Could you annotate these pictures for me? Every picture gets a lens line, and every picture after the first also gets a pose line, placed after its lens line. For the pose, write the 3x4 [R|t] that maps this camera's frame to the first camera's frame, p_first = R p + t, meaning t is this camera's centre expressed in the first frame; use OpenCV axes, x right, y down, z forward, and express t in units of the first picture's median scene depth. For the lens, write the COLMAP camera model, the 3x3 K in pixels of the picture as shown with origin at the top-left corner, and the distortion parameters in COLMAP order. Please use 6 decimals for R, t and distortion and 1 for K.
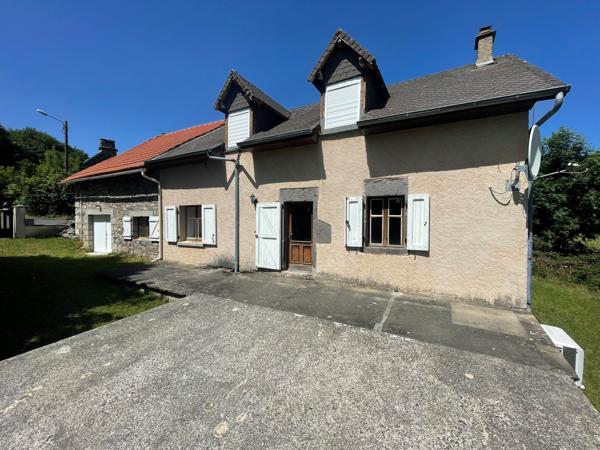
lens RADIAL K [[249.6, 0, 300.0], [0, 249.6, 225.0], [0, 0, 1]] dist [0.000300, 0.000018]
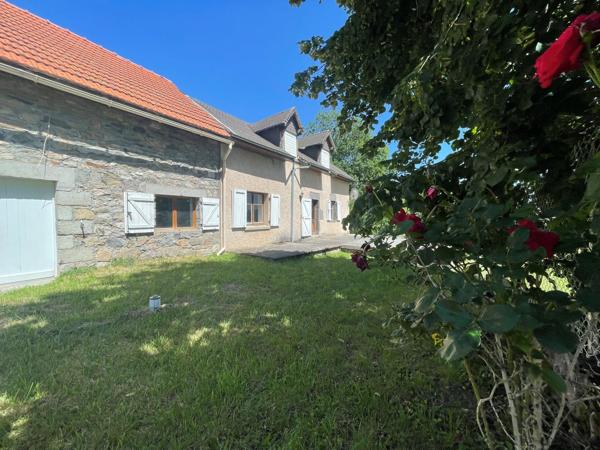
lens RADIAL K [[249.6, 0, 300.0], [0, 249.6, 225.0], [0, 0, 1]] dist [0.000300, 0.000018]
pose [[0.062678, -0.038580, 0.997288, -1.586960], [0.007912, 0.999240, 0.038158, 0.025971], [-0.998002, 0.005499, 0.062936, 0.786466]]
